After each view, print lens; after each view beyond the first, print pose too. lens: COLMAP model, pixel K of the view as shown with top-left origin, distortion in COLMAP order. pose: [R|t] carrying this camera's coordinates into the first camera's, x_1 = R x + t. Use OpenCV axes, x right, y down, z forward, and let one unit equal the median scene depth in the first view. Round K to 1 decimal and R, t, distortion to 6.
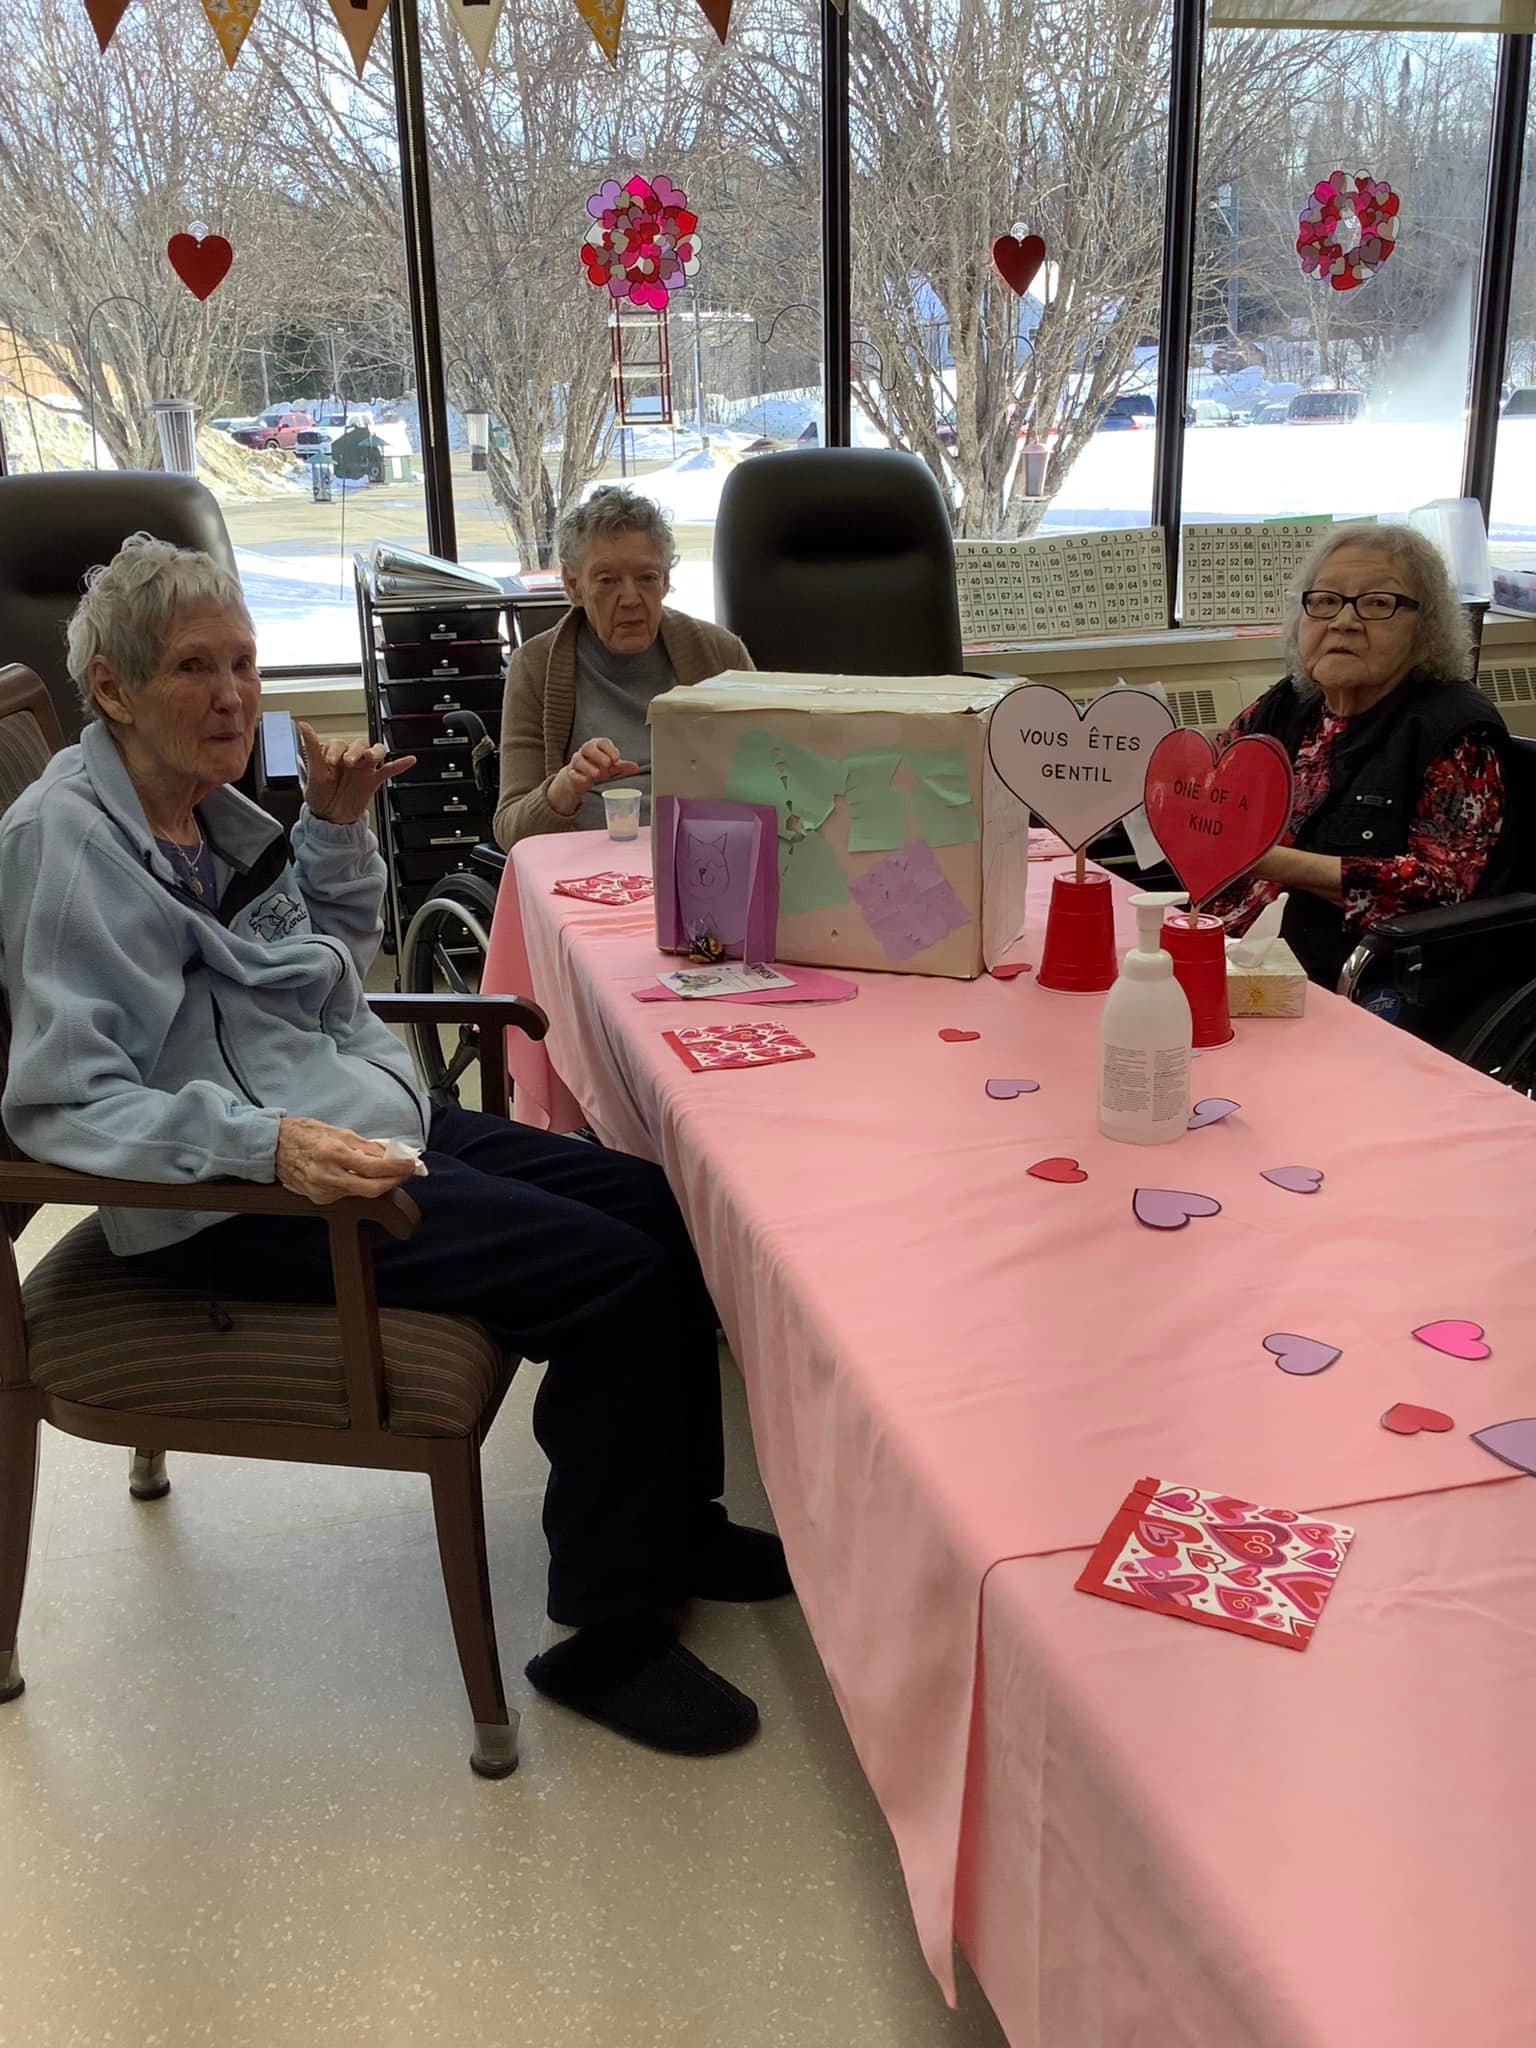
lens RADIAL K [[2047.8, 0, 759.1], [0, 2047.8, 1025.5], [0, 0, 1]] dist [0.177570, -0.375069]
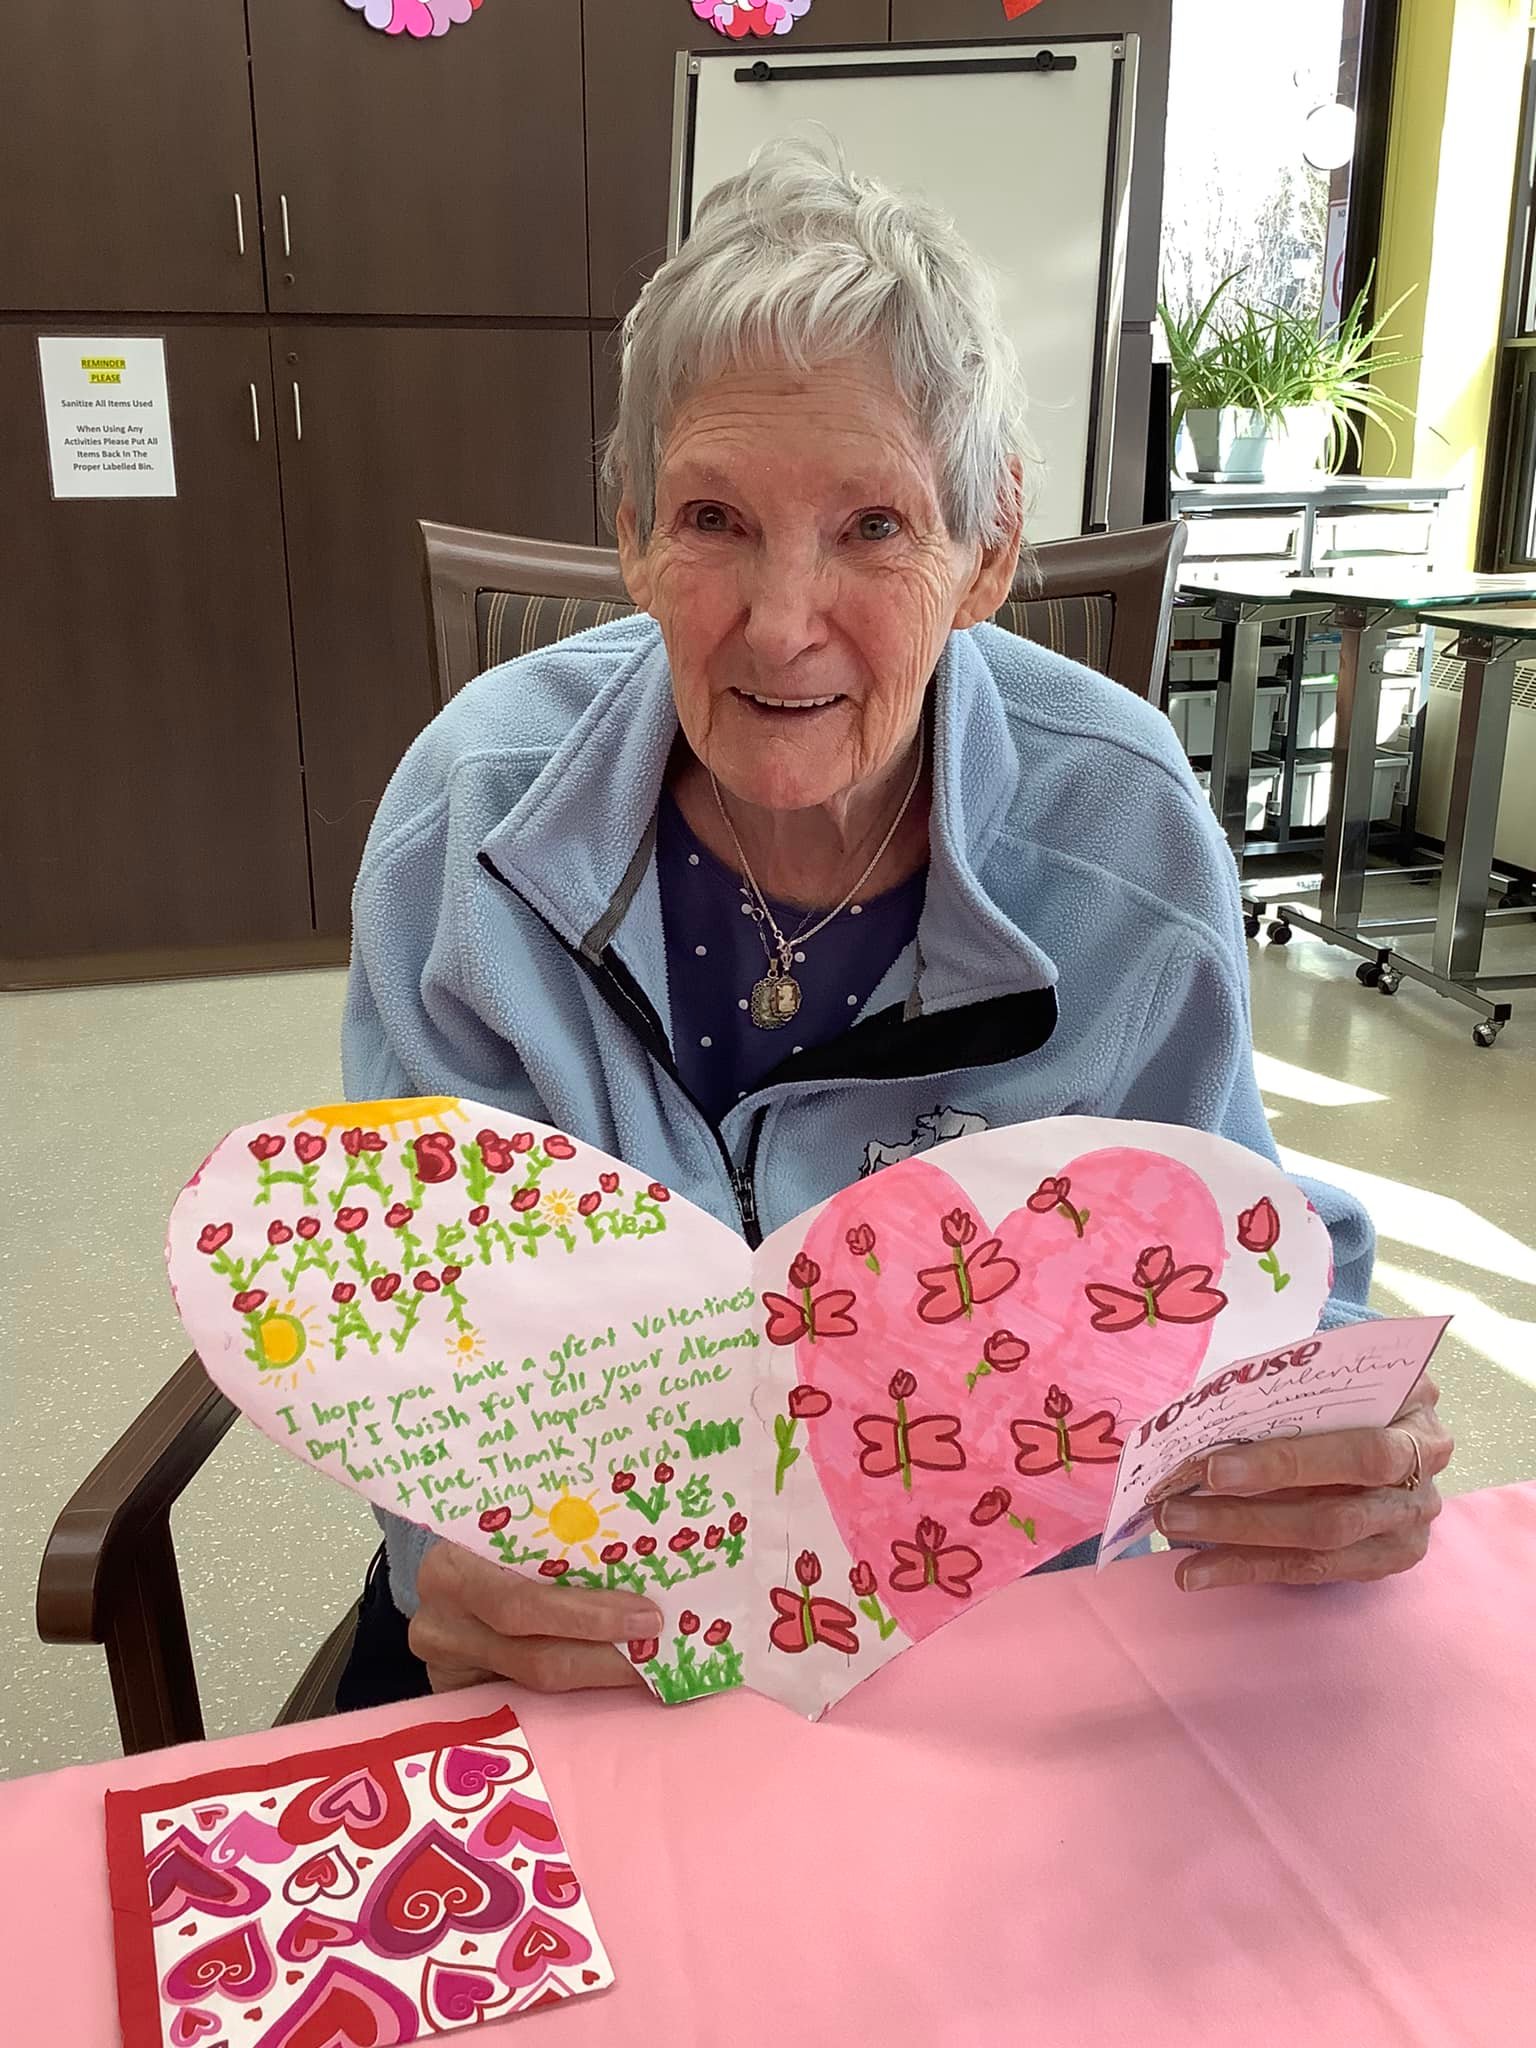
lens RADIAL K [[1888.3, 0, 768.0], [0, 1888.3, 1024.0], [0, 0, 1]] dist [0.151058, -0.287332]
pose [[0.061437, 0.294837, -0.953570, 0.070127], [-0.320345, 0.910656, 0.260929, -0.062037], [0.945307, 0.289441, 0.150397, 0.324556]]
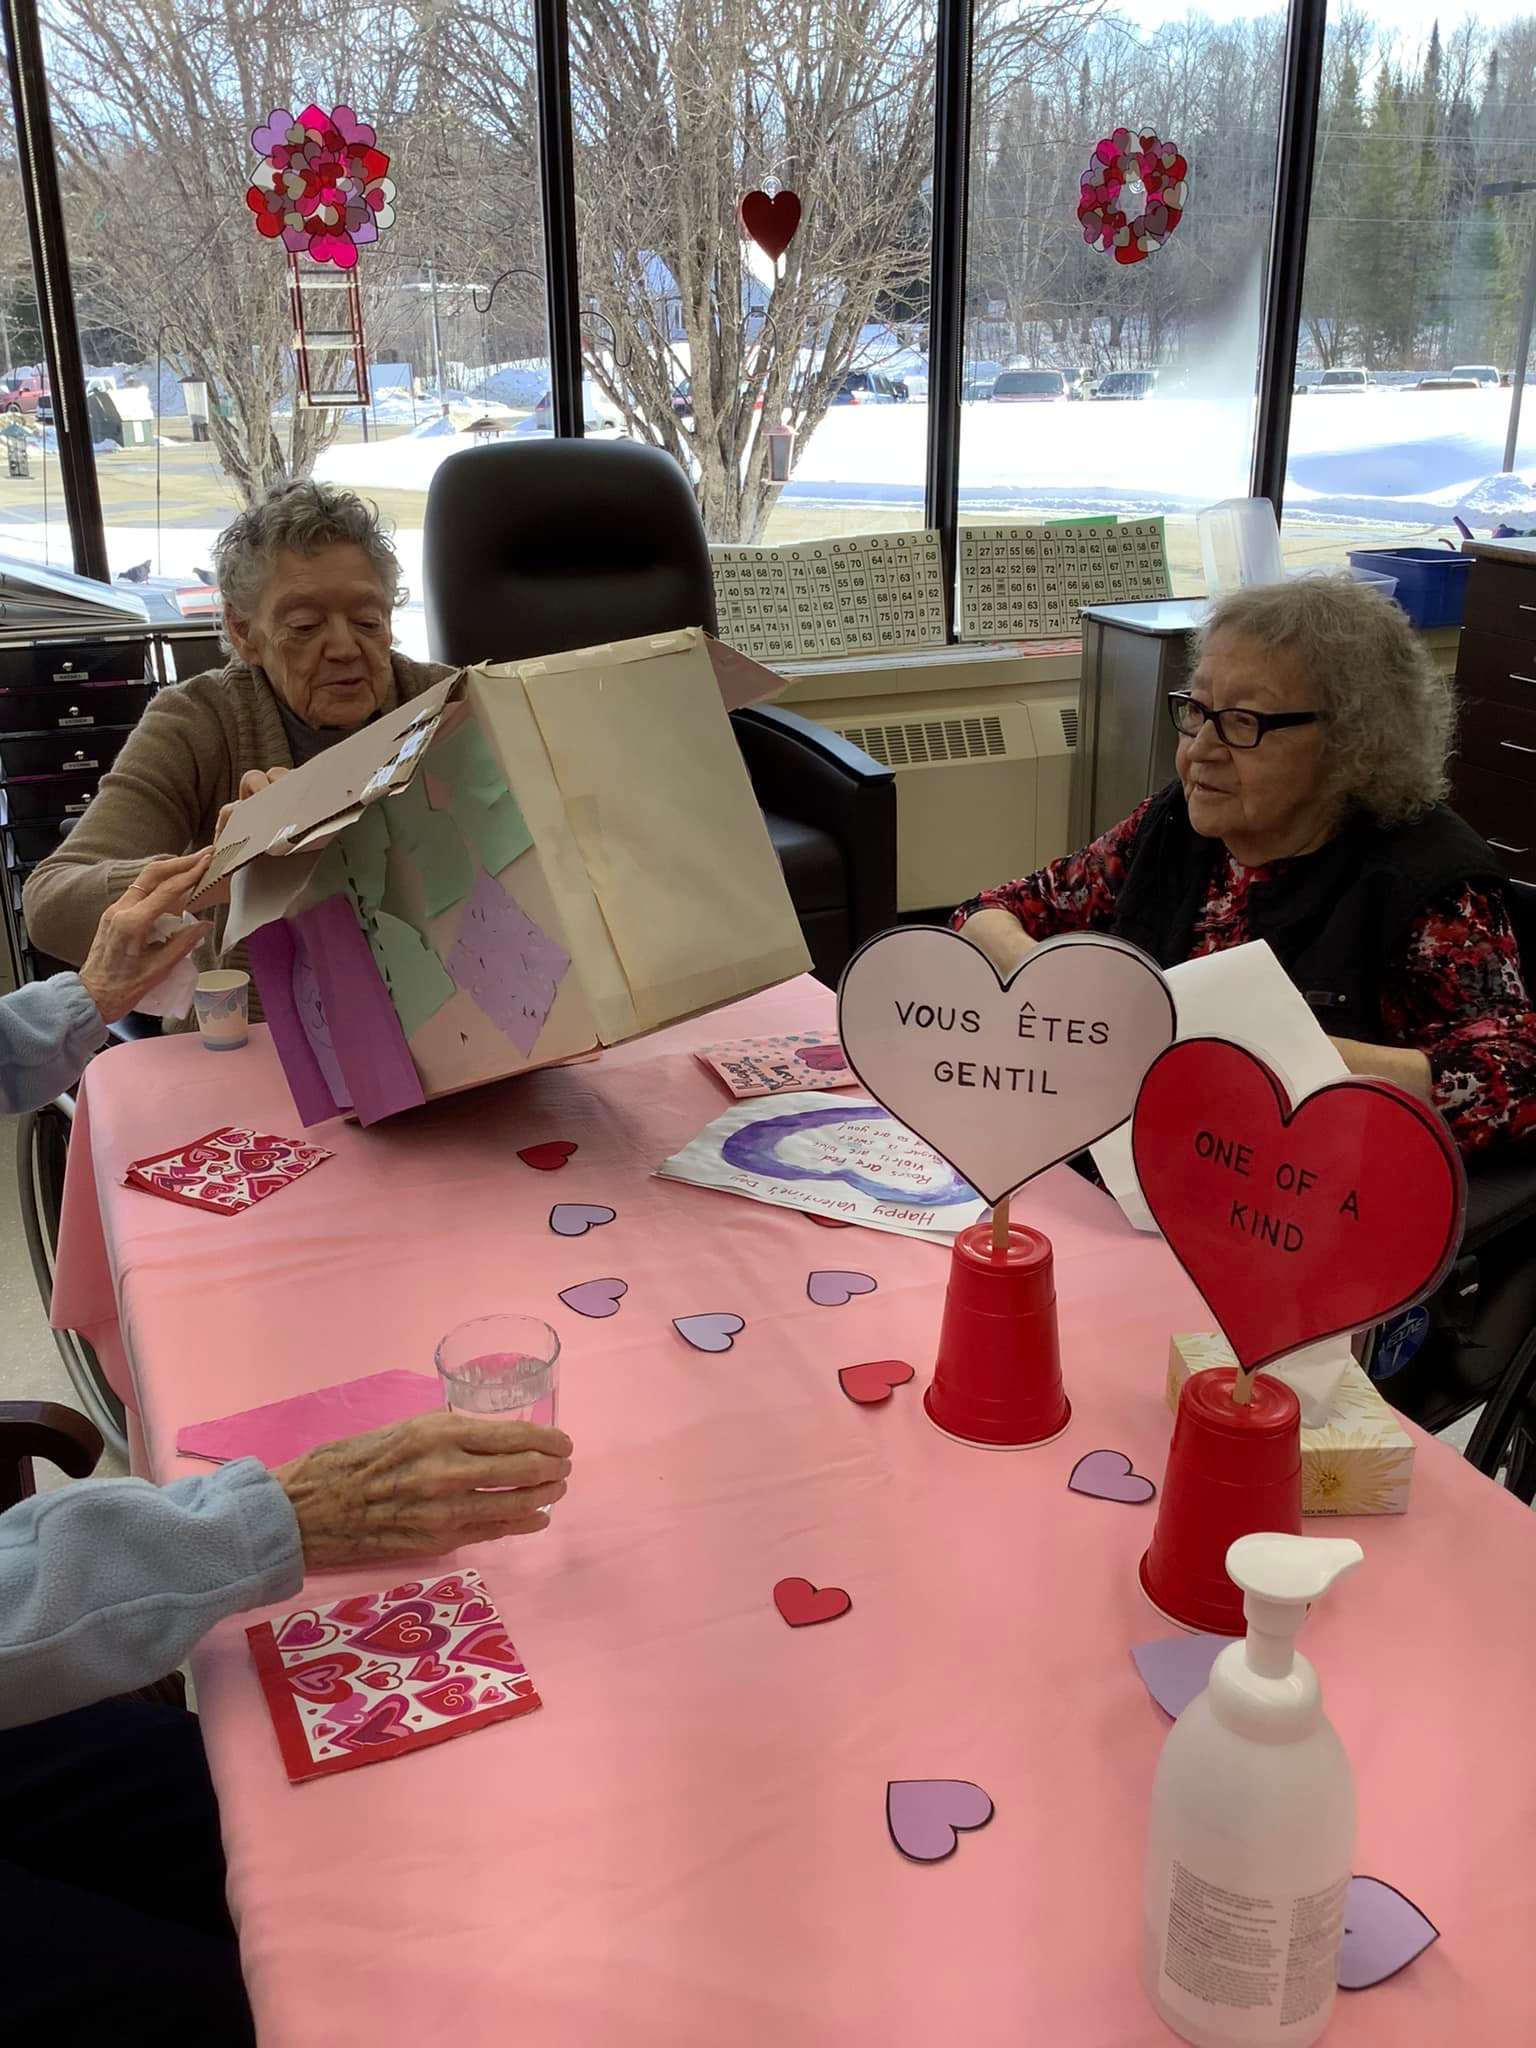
lens RADIAL K [[1888.3, 0, 768.0], [0, 1888.3, 1024.0], [0, 0, 1]] dist [0.151058, -0.287332]
pose [[0.991224, -0.032905, 0.128034, 0.008911], [0.028254, 0.998879, 0.037974, -0.055355], [-0.129140, -0.034023, 0.991043, 0.170964]]
